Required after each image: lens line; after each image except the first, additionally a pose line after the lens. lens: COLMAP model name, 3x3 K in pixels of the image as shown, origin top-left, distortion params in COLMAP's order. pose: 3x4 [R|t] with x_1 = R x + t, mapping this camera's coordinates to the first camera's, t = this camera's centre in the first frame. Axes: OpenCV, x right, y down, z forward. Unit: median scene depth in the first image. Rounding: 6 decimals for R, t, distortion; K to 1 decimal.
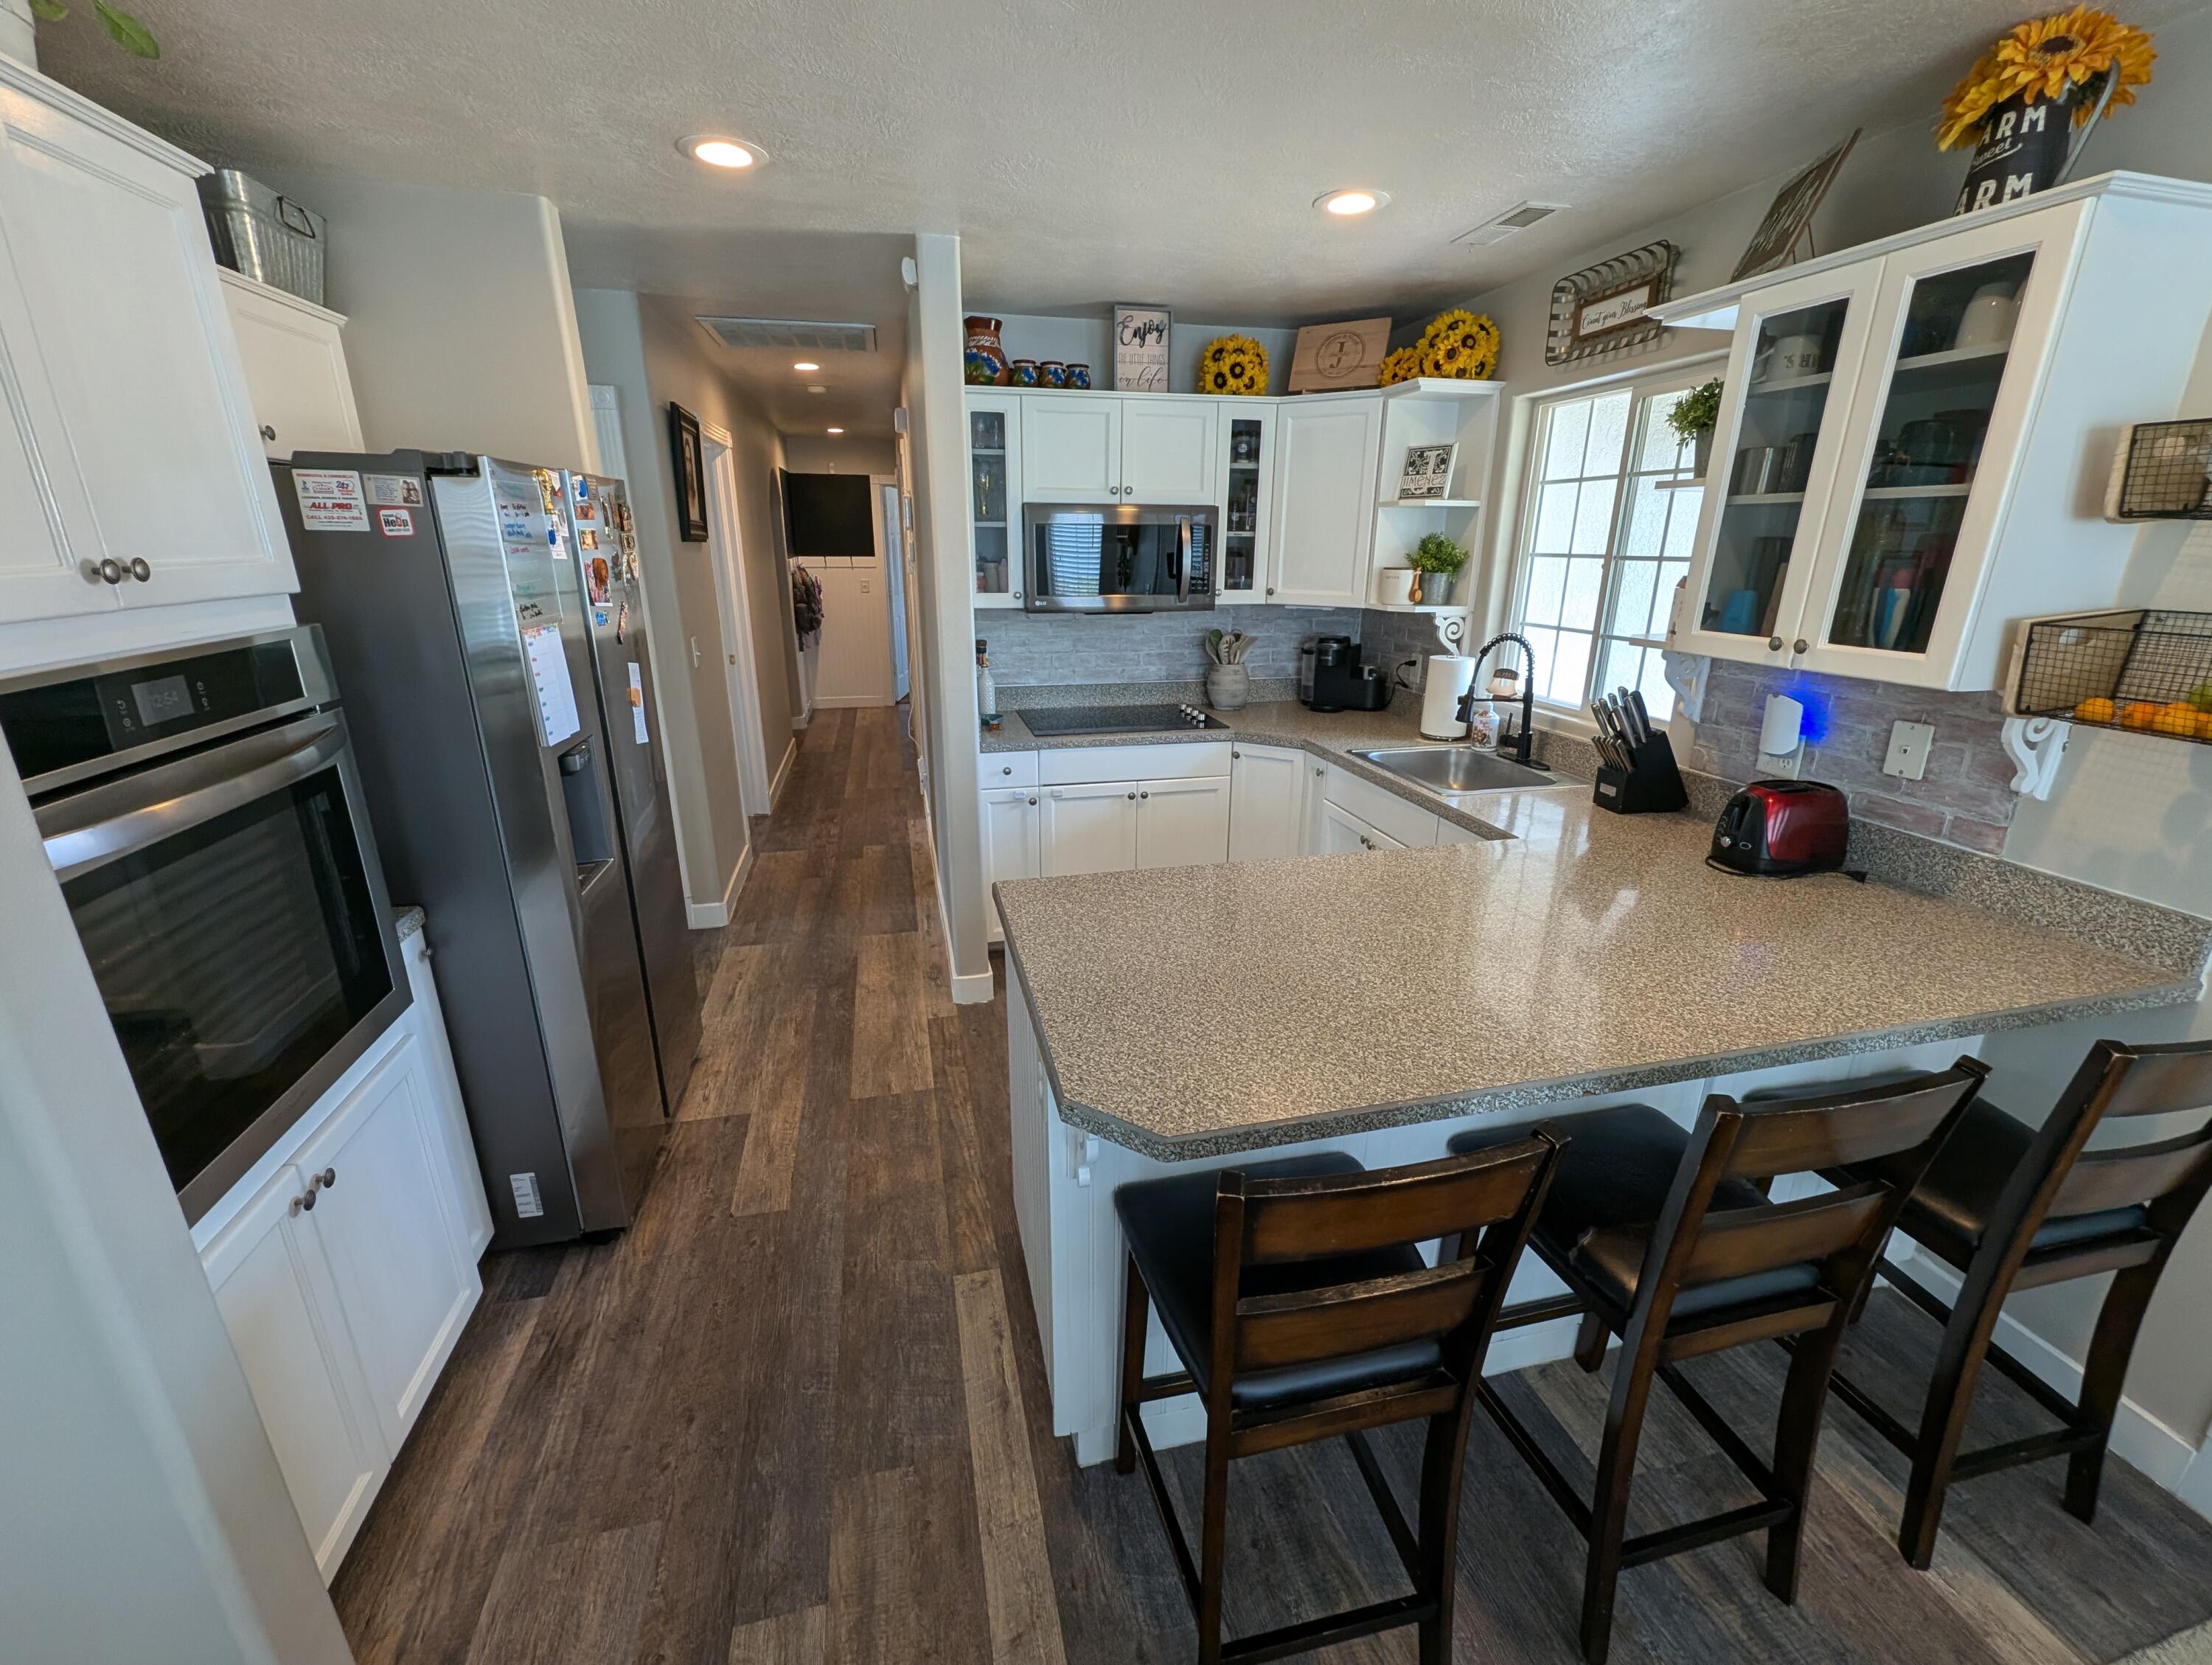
lens RADIAL K [[910.9, 0, 1105.5], [0, 910.9, 830.1], [0, 0, 1]] dist [0.002892, -0.002511]
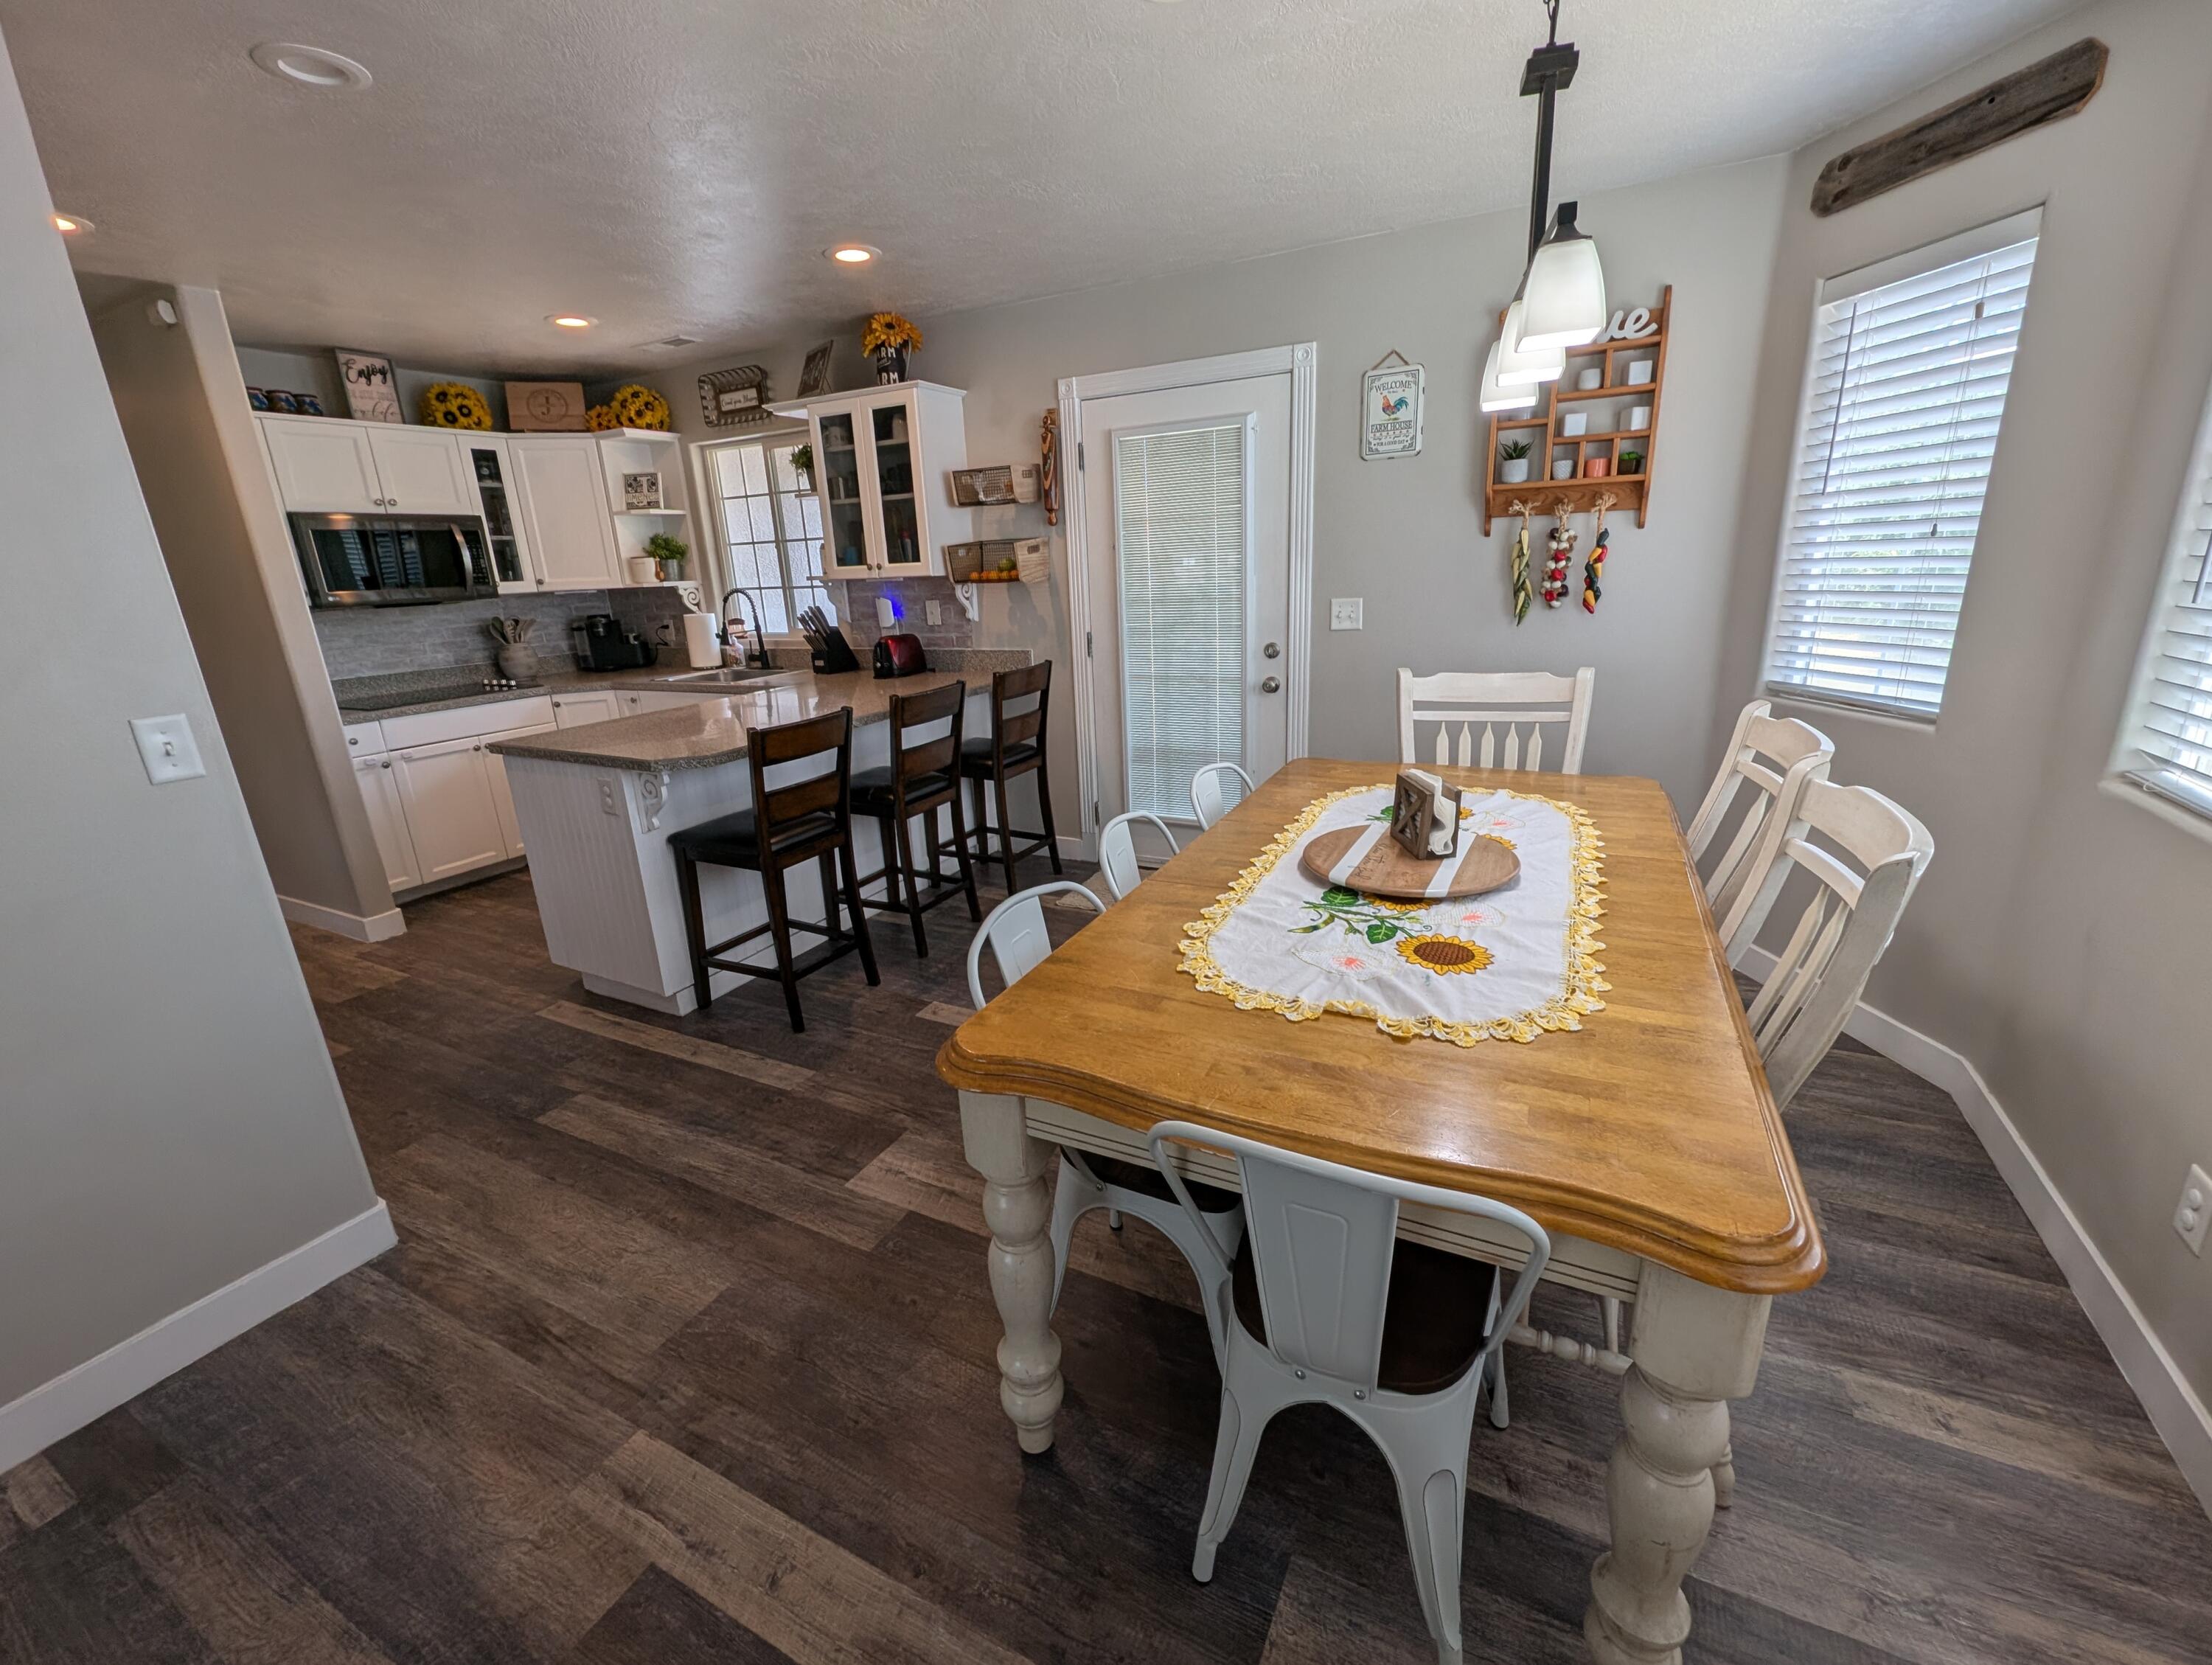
lens RADIAL K [[918.4, 0, 1106.0], [0, 918.4, 831.4], [0, 0, 1]] dist [0.001278, -0.000124]
pose [[0.653625, -0.247897, 0.715068, -0.352708], [0.273595, 0.958331, 0.082144, 0.213657], [-0.705635, 0.141948, 0.694212, -0.472852]]
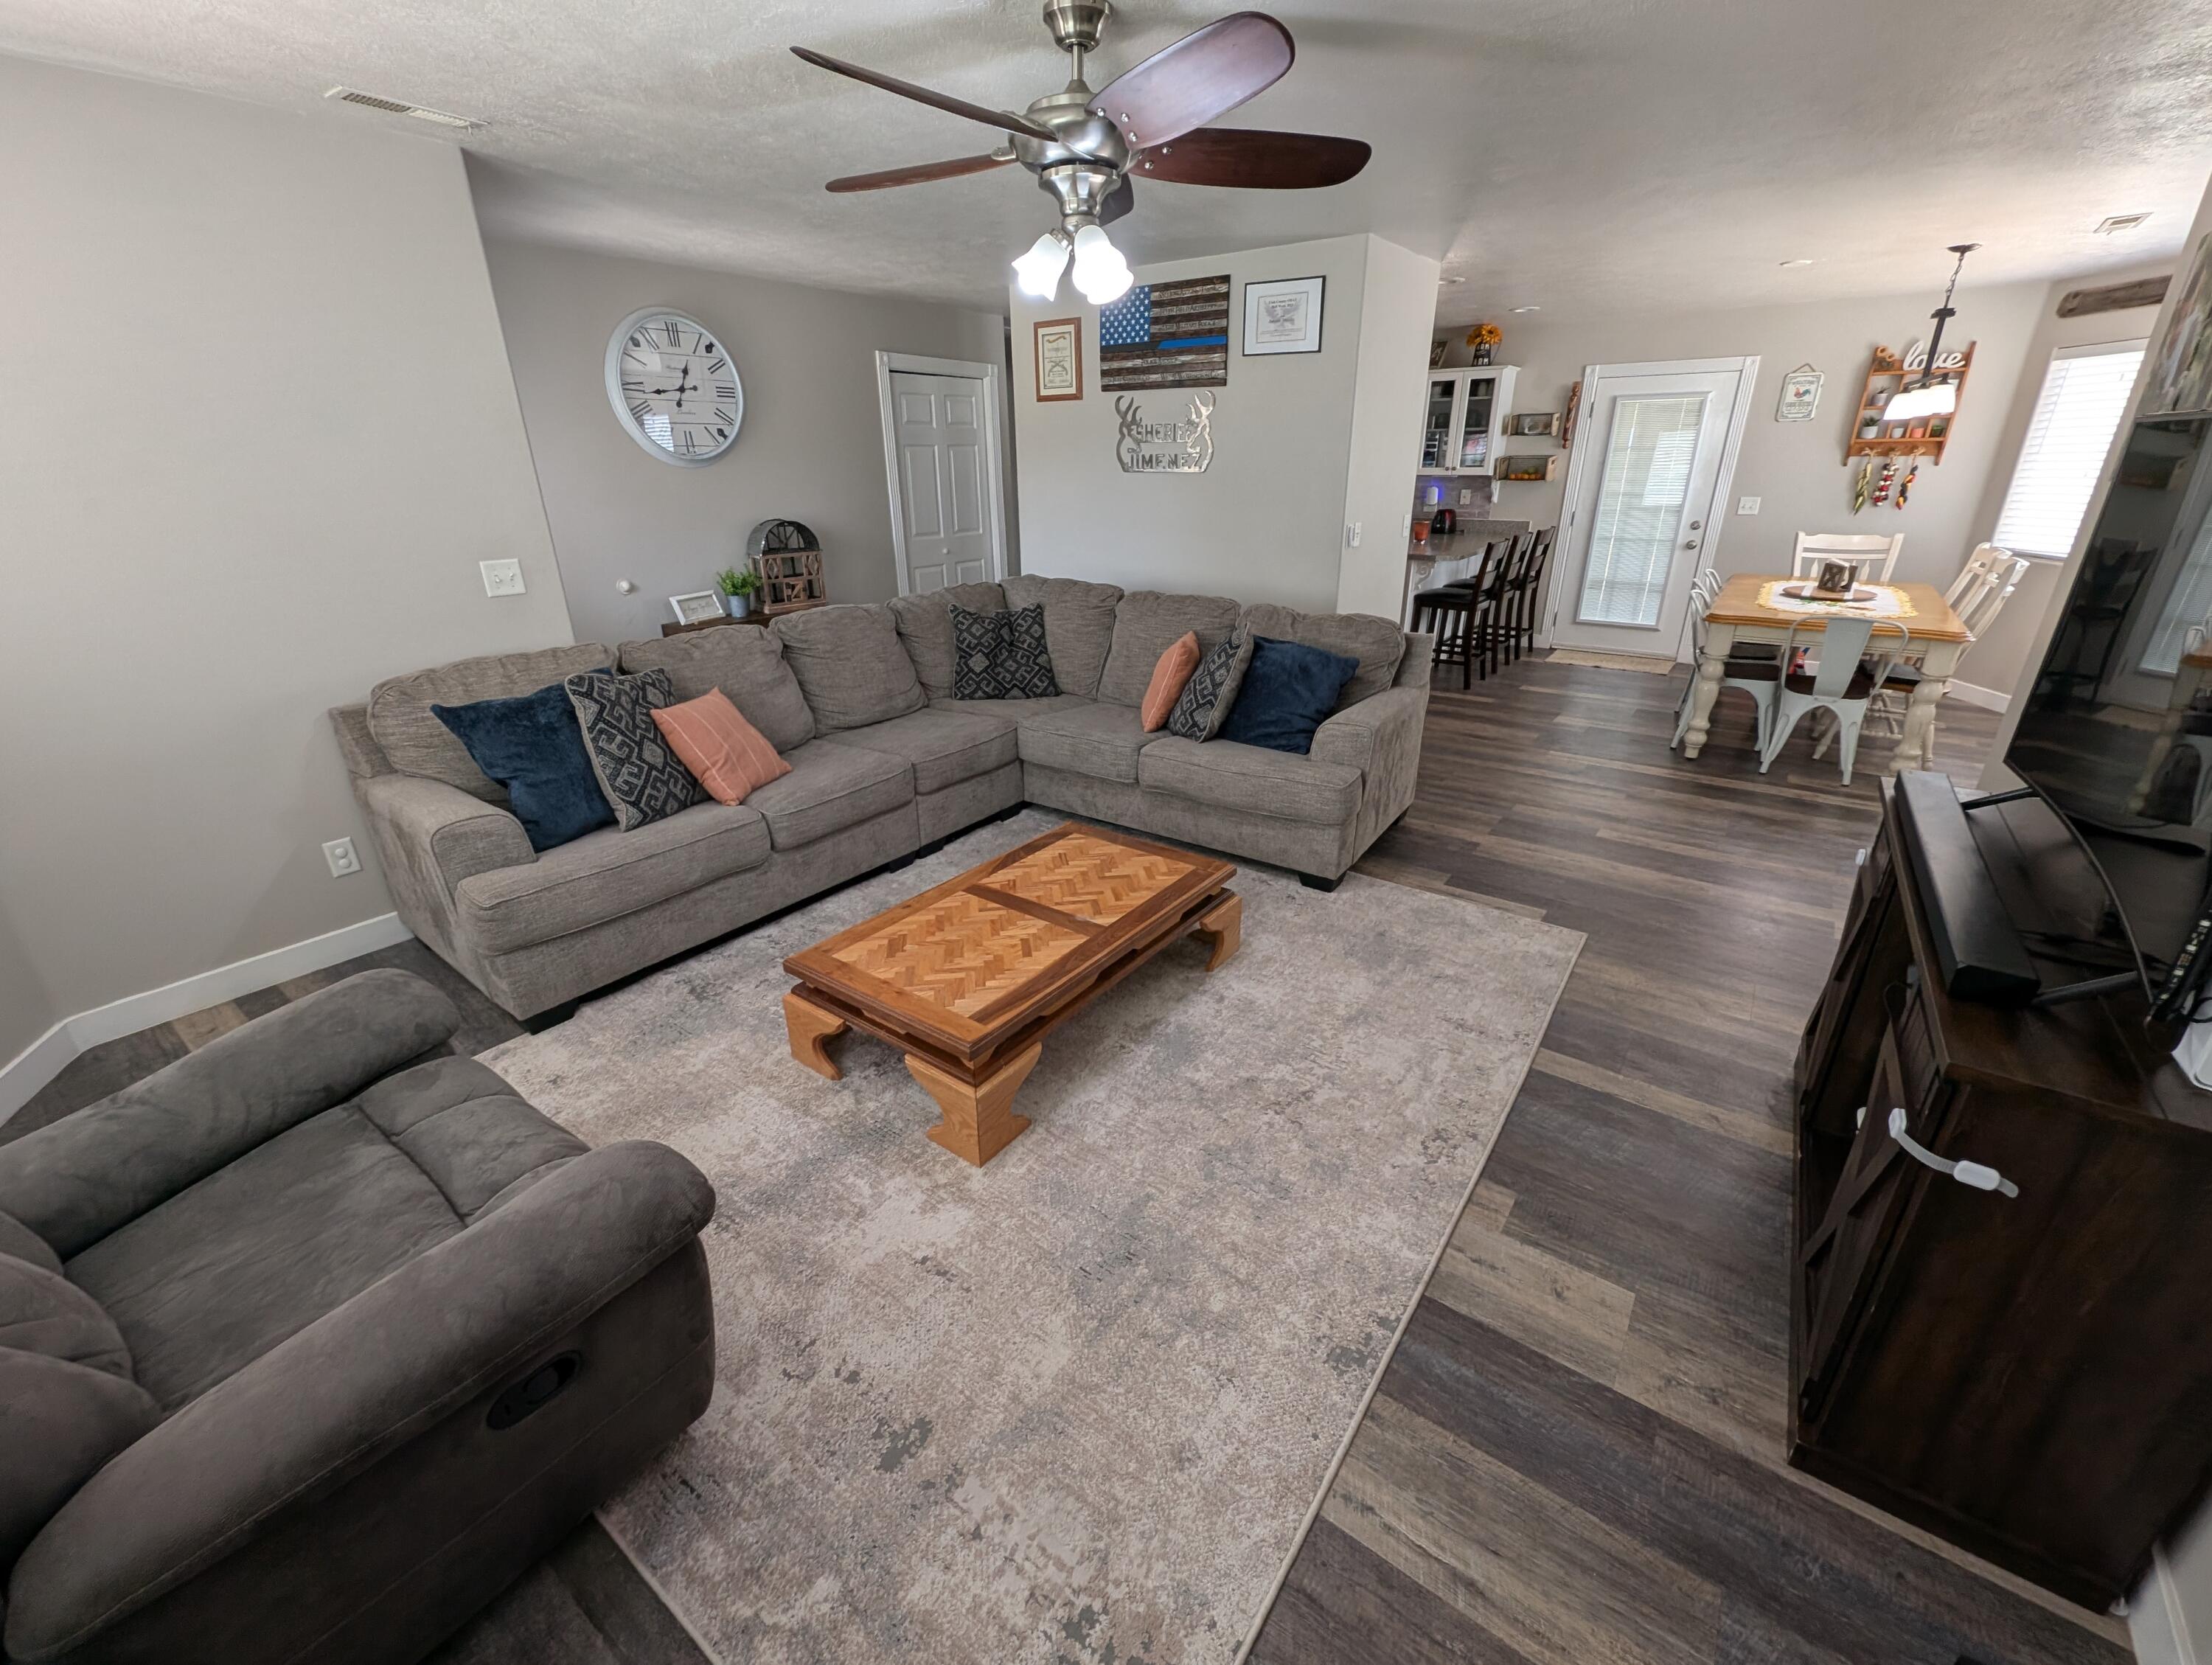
lens RADIAL K [[913.3, 0, 1106.2], [0, 913.3, 828.7], [0, 0, 1]] dist [0.005924, -0.002820]
pose [[0.766796, -0.251811, 0.590436, -1.749886], [0.206262, 0.967717, 0.144843, 0.237774], [-0.607848, 0.010720, 0.793981, -0.682829]]
